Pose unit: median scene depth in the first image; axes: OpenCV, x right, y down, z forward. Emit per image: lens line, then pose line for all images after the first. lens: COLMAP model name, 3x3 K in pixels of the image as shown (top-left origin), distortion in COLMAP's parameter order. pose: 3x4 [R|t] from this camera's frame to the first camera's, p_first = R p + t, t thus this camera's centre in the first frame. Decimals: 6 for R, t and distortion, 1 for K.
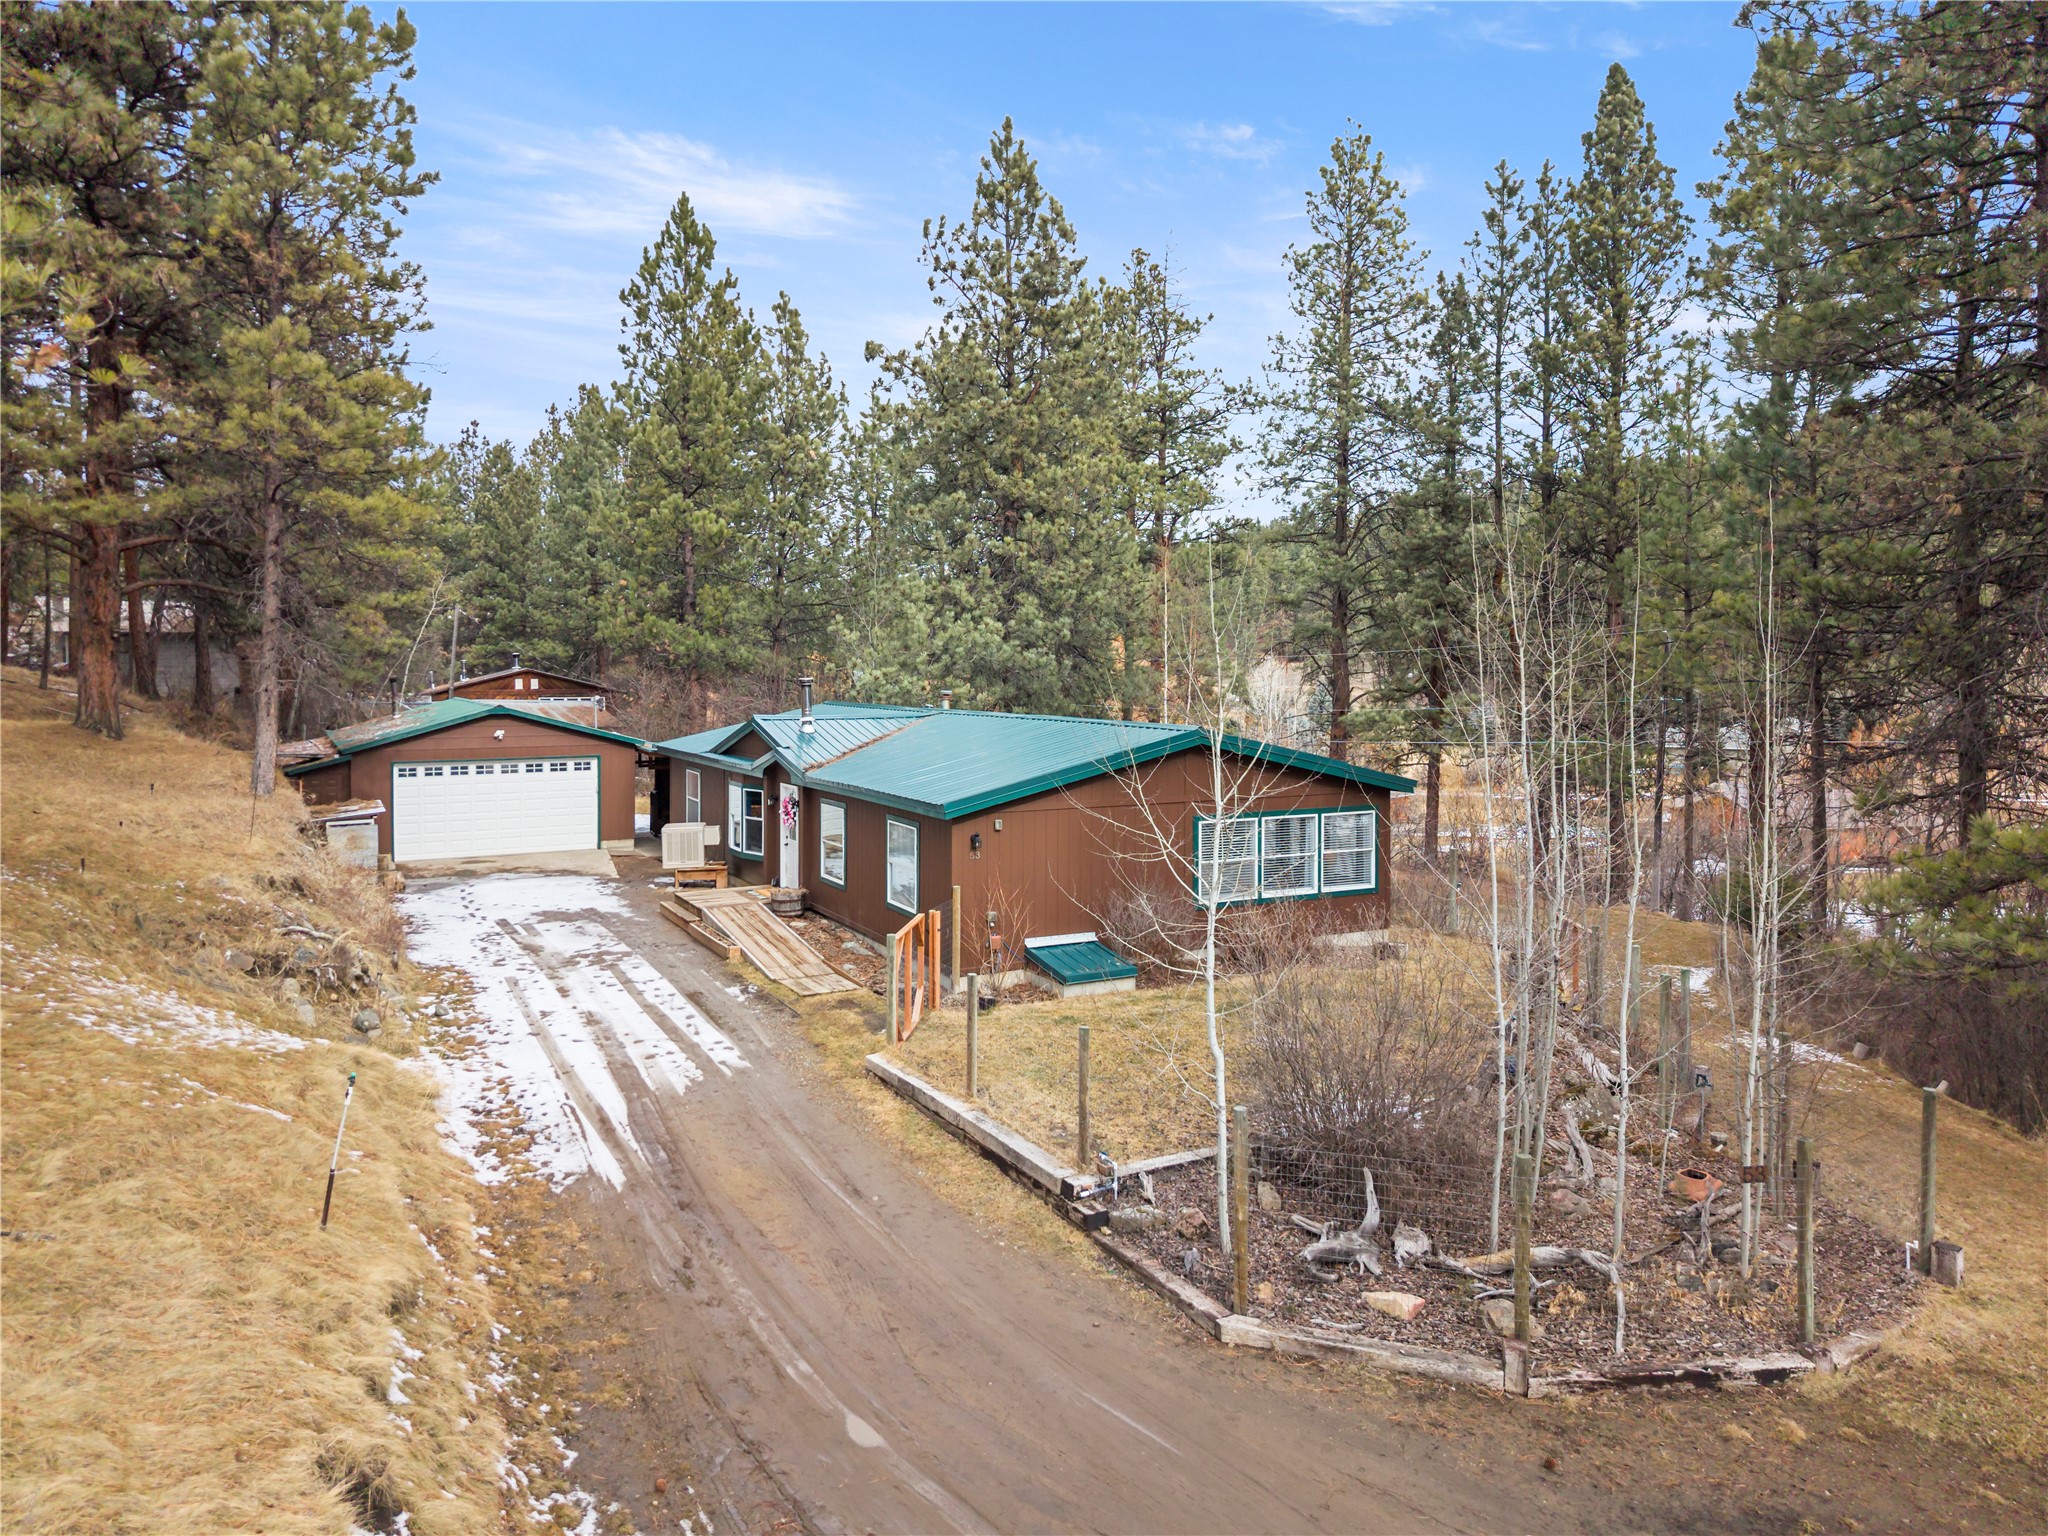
lens RADIAL K [[1435.9, 0, 1027.7], [0, 1435.9, 716.3], [0, 0, 1]] dist [0.008347, 0.000439]
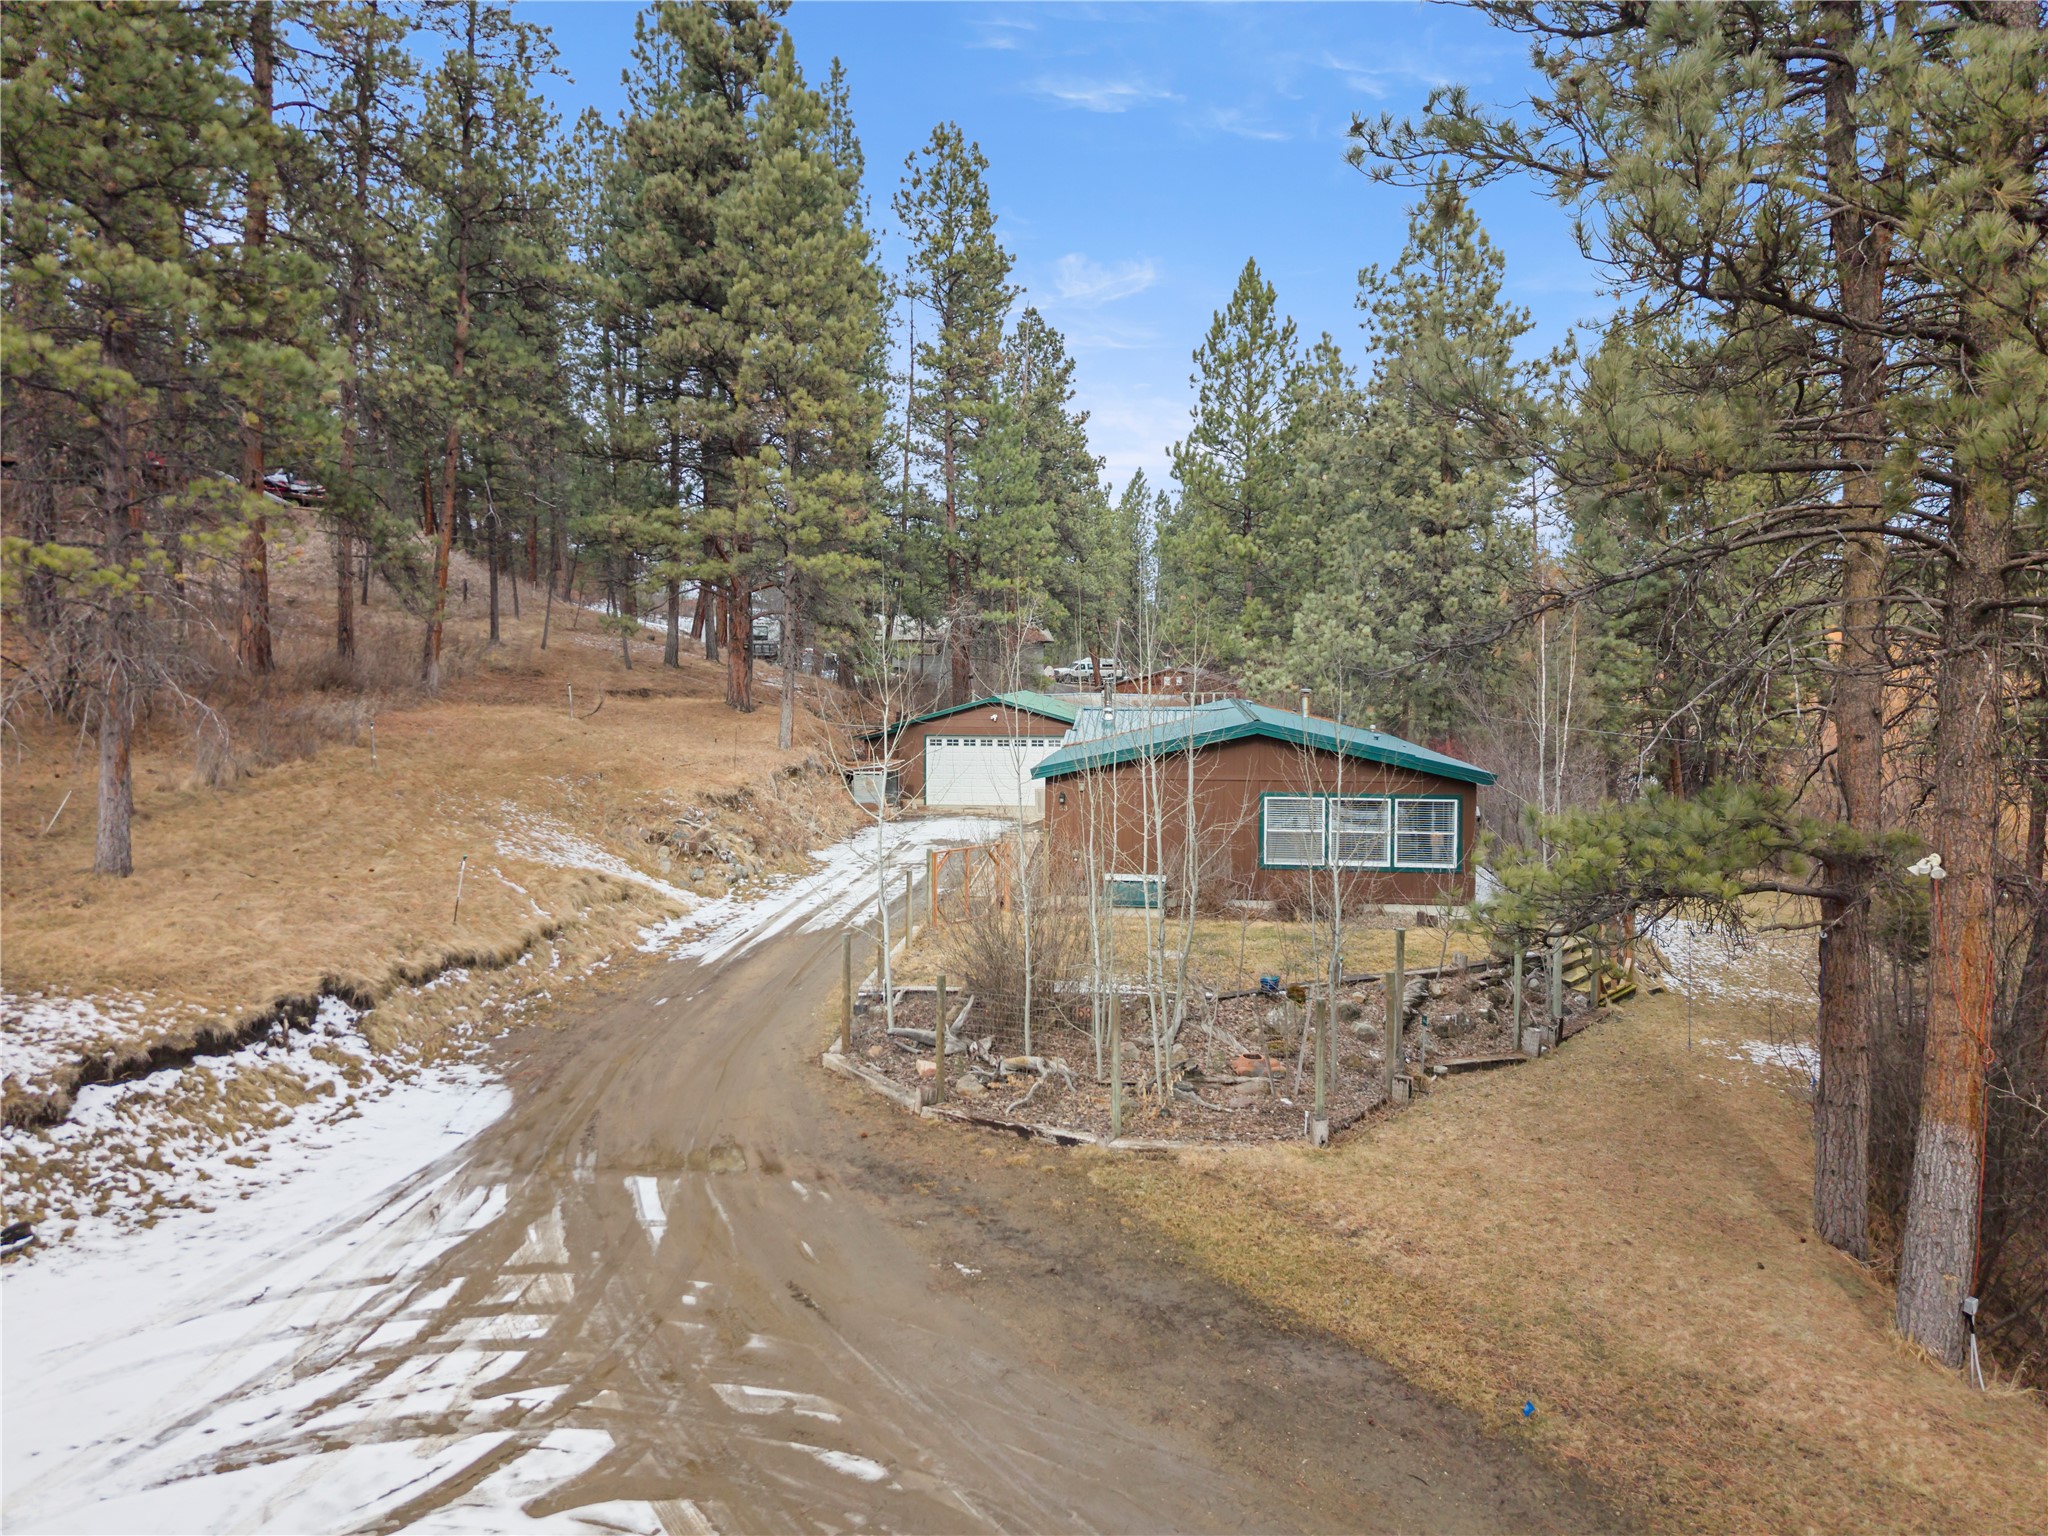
lens RADIAL K [[1455.5, 0, 1024.0], [0, 1455.5, 768.0], [0, 0, 1]] dist [0.002911, 0.000526]
pose [[0.803196, 0.046011, -0.593936, 0.667174], [-0.023352, 0.998678, 0.045786, -0.004374], [0.595258, -0.022905, 0.803208, -0.126950]]
